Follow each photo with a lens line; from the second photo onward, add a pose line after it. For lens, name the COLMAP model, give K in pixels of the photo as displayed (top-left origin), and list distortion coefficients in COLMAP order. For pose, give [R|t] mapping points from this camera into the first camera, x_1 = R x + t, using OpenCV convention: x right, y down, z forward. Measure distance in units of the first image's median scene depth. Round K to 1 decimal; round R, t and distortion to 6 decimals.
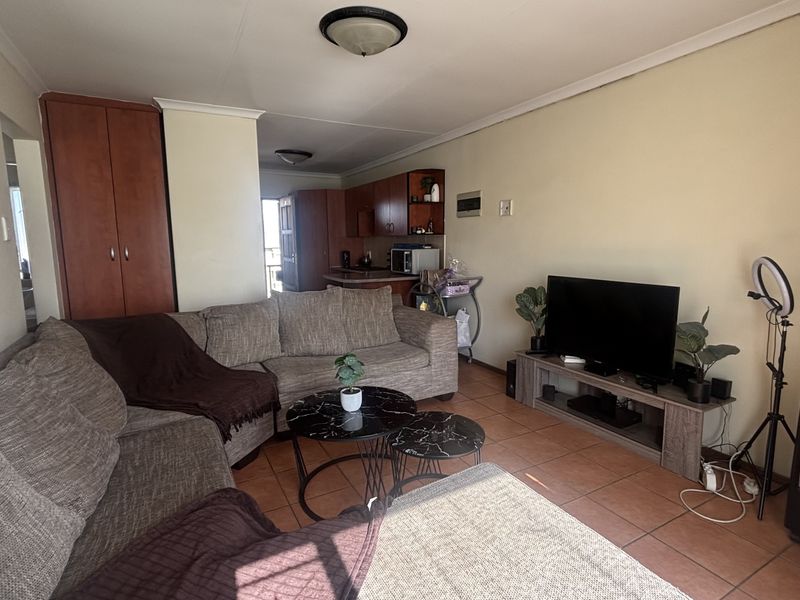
lens RADIAL K [[425.8, 0, 400.0], [0, 425.8, 300.0], [0, 0, 1]] dist [-0.002492, -0.000064]
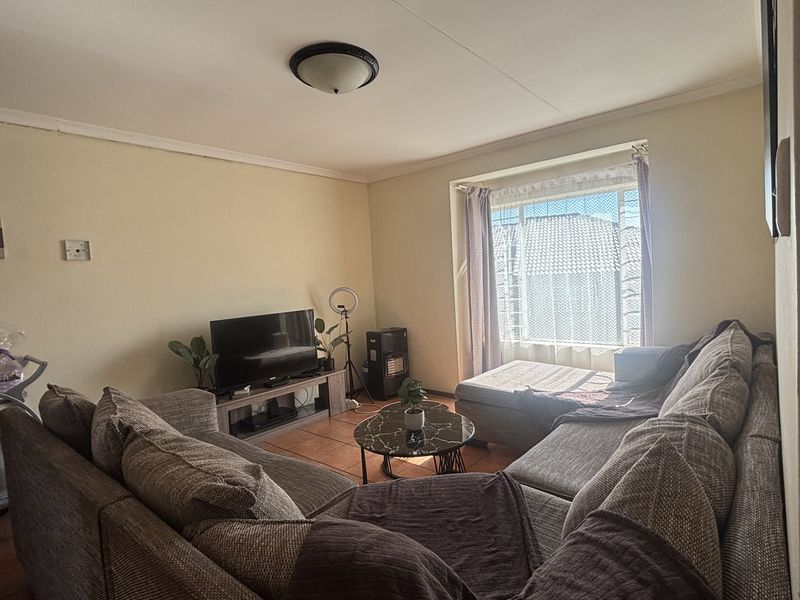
lens RADIAL K [[322.9, 0, 400.0], [0, 322.9, 300.0], [0, 0, 1]] dist [-0.000010, 0.000277]
pose [[-0.198587, -0.023756, 0.979795, -0.515142], [0.217910, 0.973613, 0.067773, -0.055979], [-0.955551, 0.226966, -0.188170, 0.725506]]
